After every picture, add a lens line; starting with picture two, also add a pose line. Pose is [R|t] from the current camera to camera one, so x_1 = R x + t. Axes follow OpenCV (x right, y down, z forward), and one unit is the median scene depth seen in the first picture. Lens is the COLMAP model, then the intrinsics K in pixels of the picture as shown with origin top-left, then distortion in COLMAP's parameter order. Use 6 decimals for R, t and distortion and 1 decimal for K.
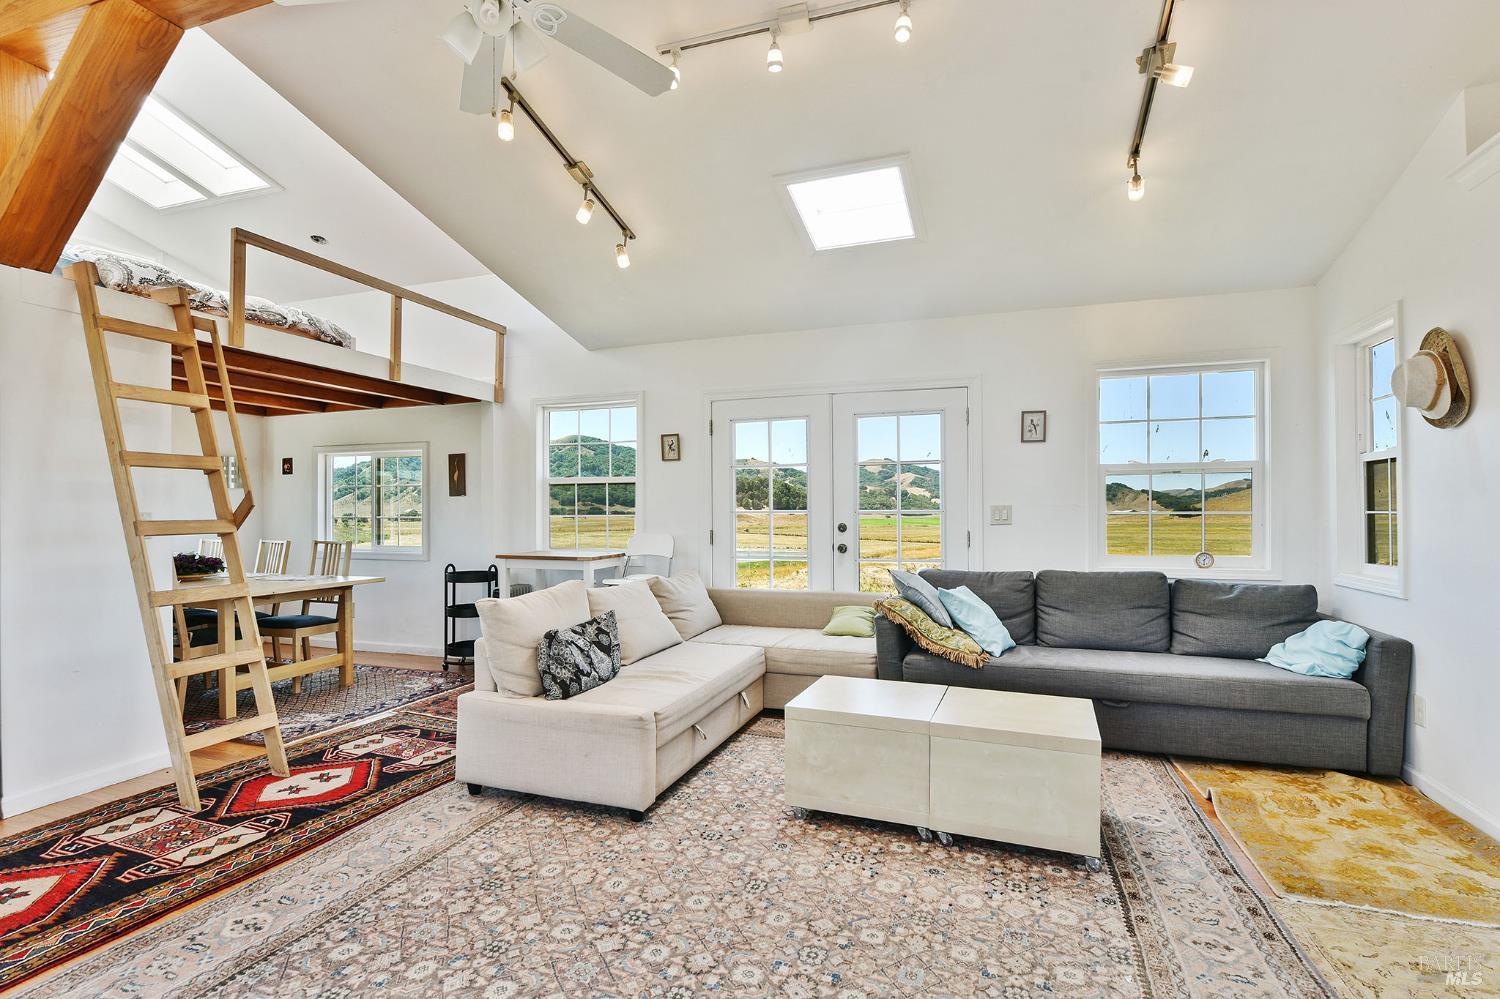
lens RADIAL K [[702.3, 0, 750.8], [0, 702.3, 507.4], [0, 0, 1]] dist [-0.011562, -0.000384]
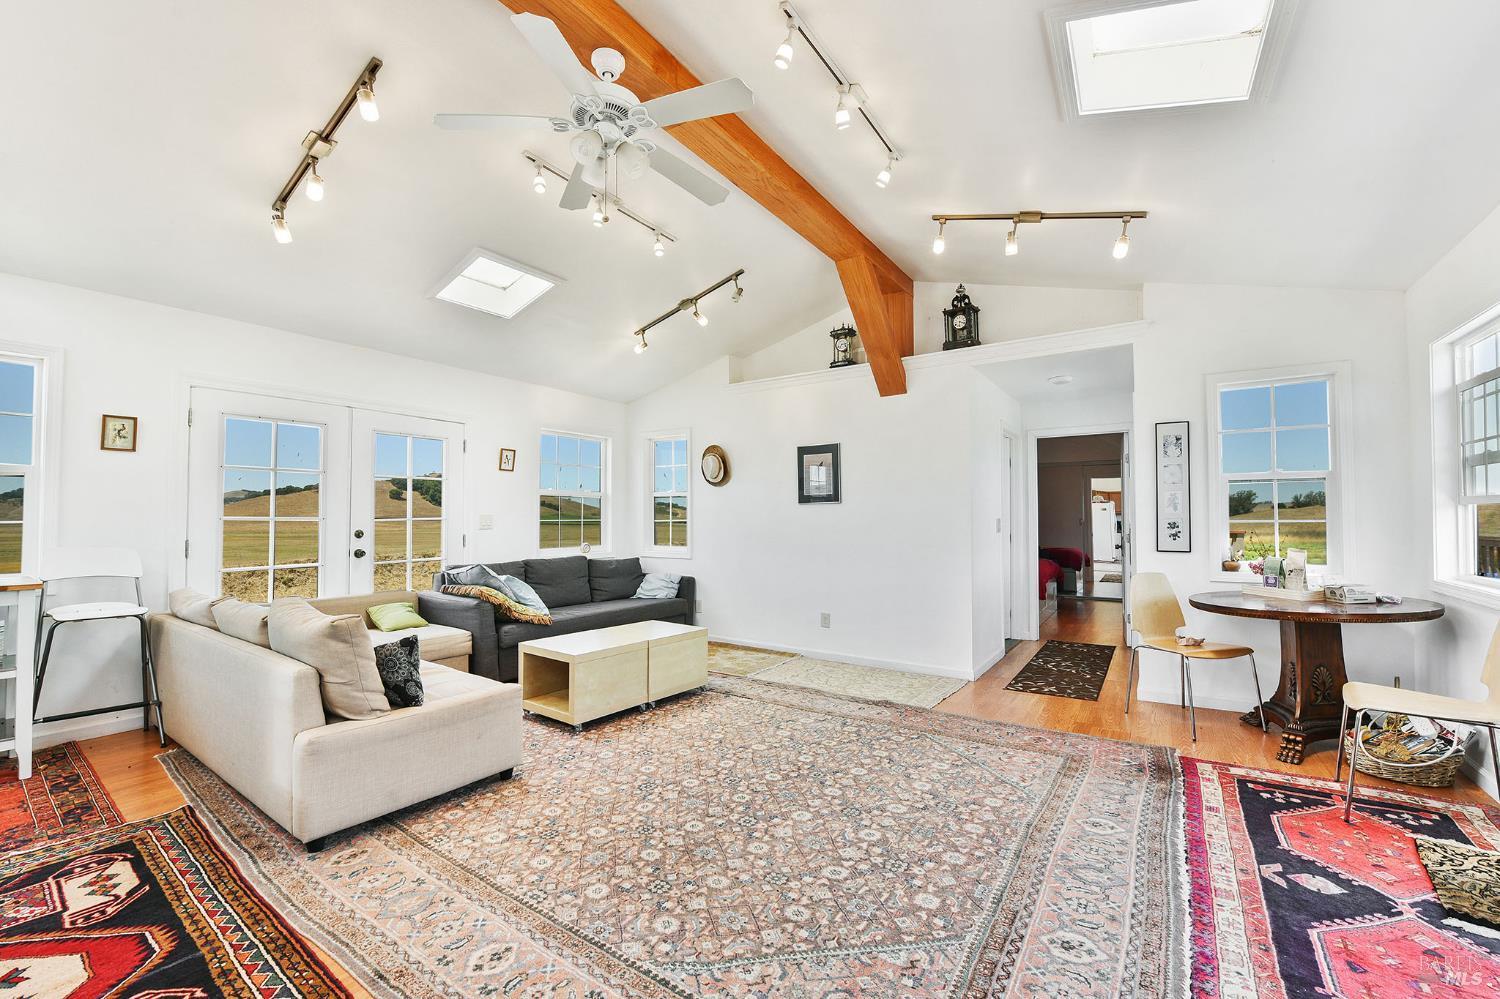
lens RADIAL K [[595.0, 0, 750.0], [0, 595.0, 499.5], [0, 0, 1]] dist [-0.019957, -0.000113]
pose [[0.273341, 0.035897, 0.961247, -0.679615], [-0.009201, 0.999355, -0.034704, 0.002558], [-0.961873, 0.000641, 0.273495, 0.216164]]
